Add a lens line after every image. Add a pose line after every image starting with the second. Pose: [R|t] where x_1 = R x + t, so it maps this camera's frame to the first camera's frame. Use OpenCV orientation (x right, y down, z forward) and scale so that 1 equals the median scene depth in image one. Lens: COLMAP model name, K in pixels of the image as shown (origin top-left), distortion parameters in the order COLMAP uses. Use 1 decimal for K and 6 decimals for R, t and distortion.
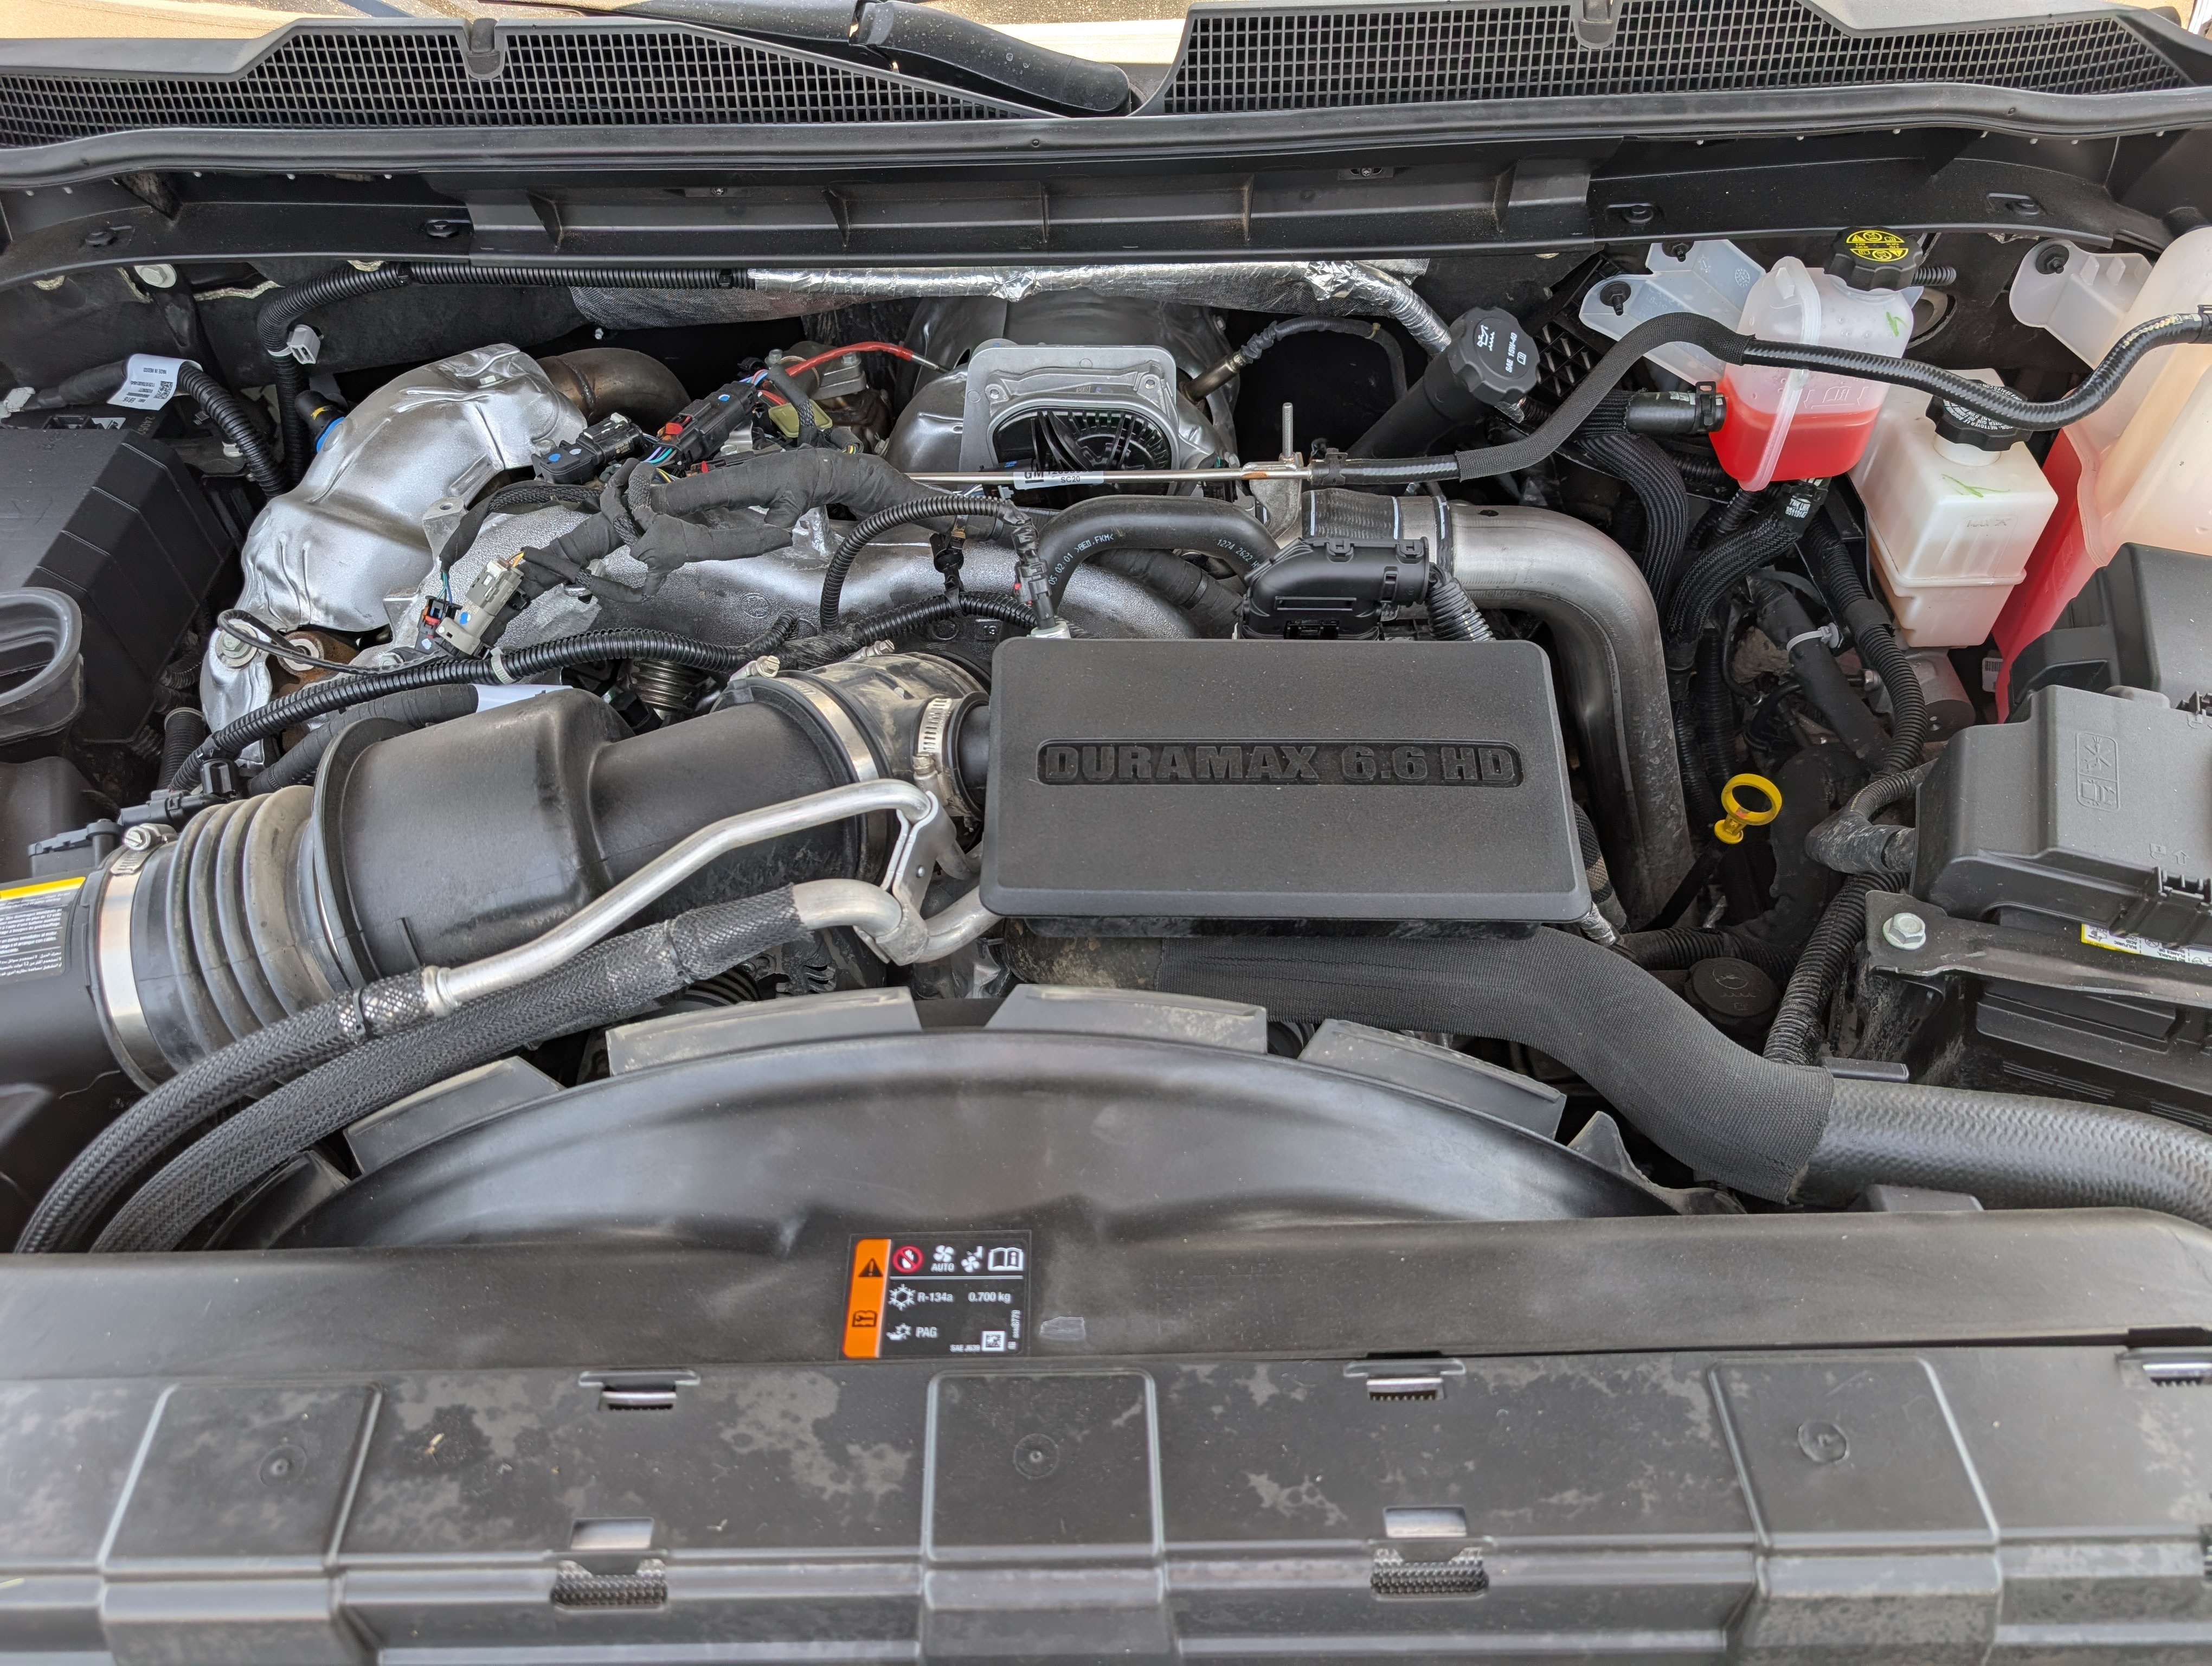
lens RADIAL K [[1572.5, 0, 1091.6], [0, 1572.5, 832.4], [0, 0, 1]] dist [-0.000343, -0.007185]
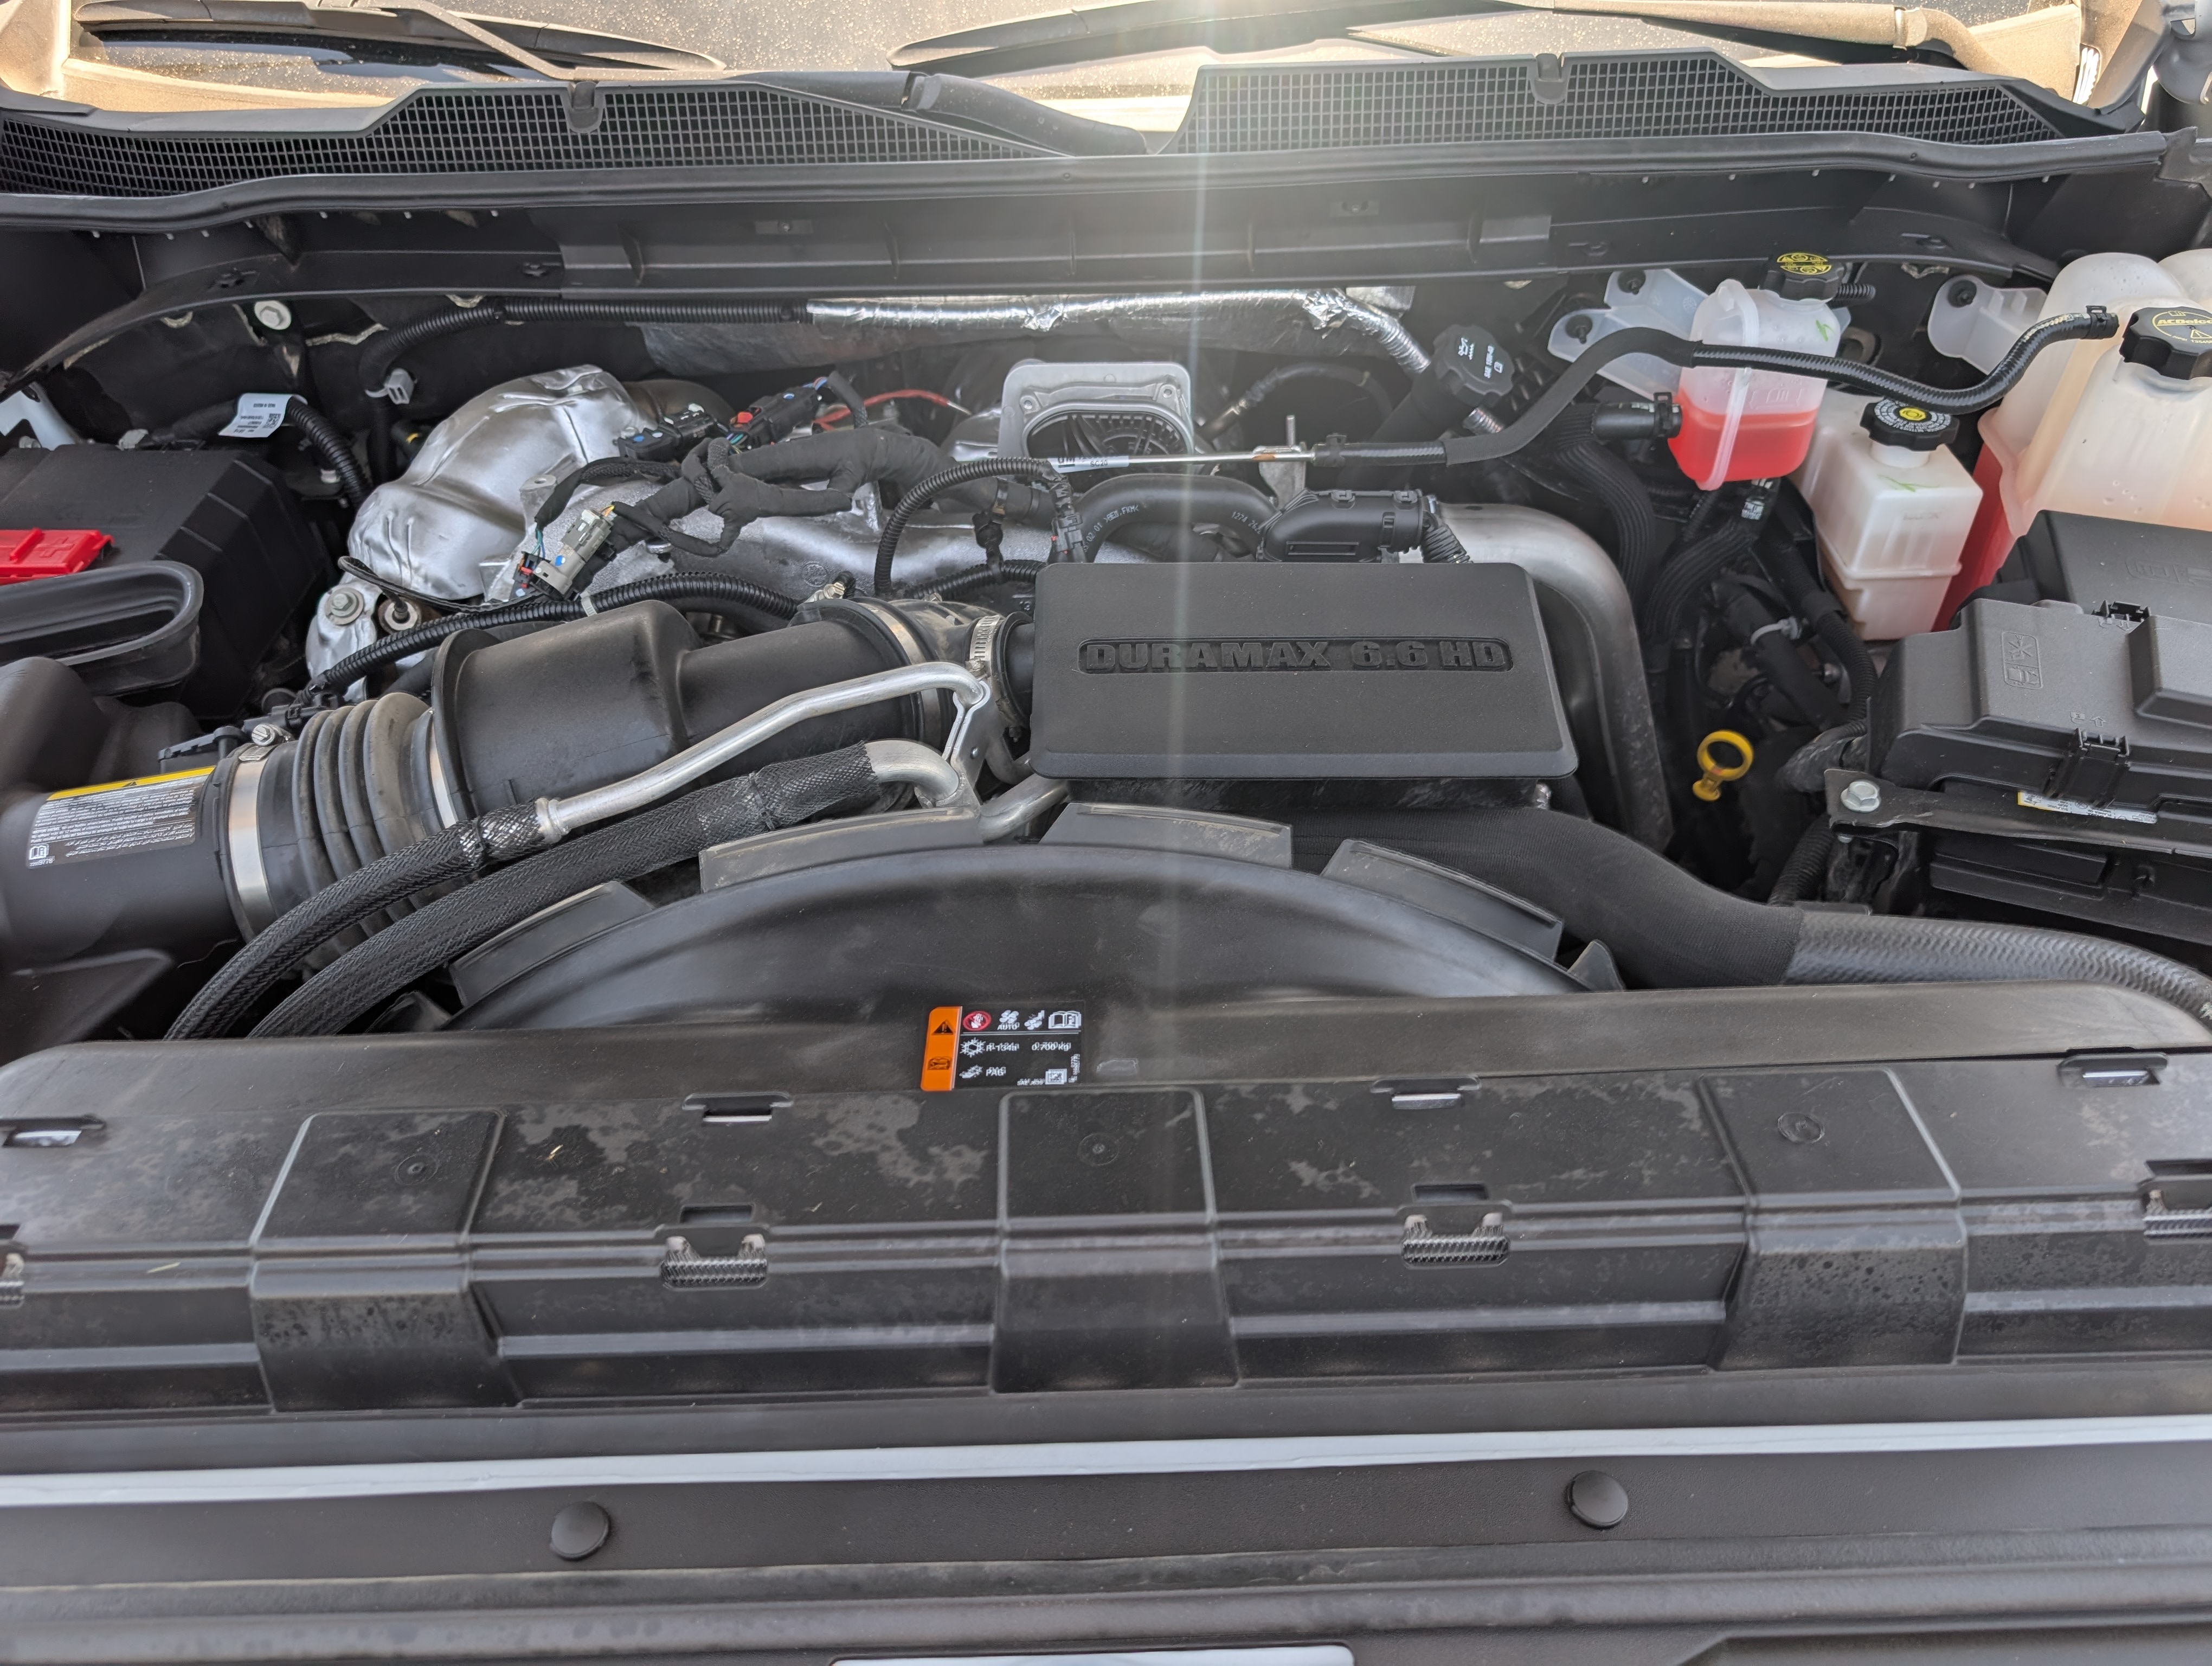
lens RADIAL K [[1577.5, 0, 1106.0], [0, 1577.5, 833.0], [0, 0, 1]] dist [-0.007711, -0.000139]
pose [[0.999909, -0.007766, 0.010994, -0.025447], [0.009100, 0.991870, -0.126927, 0.197191], [-0.009919, 0.127015, 0.991851, -0.084940]]
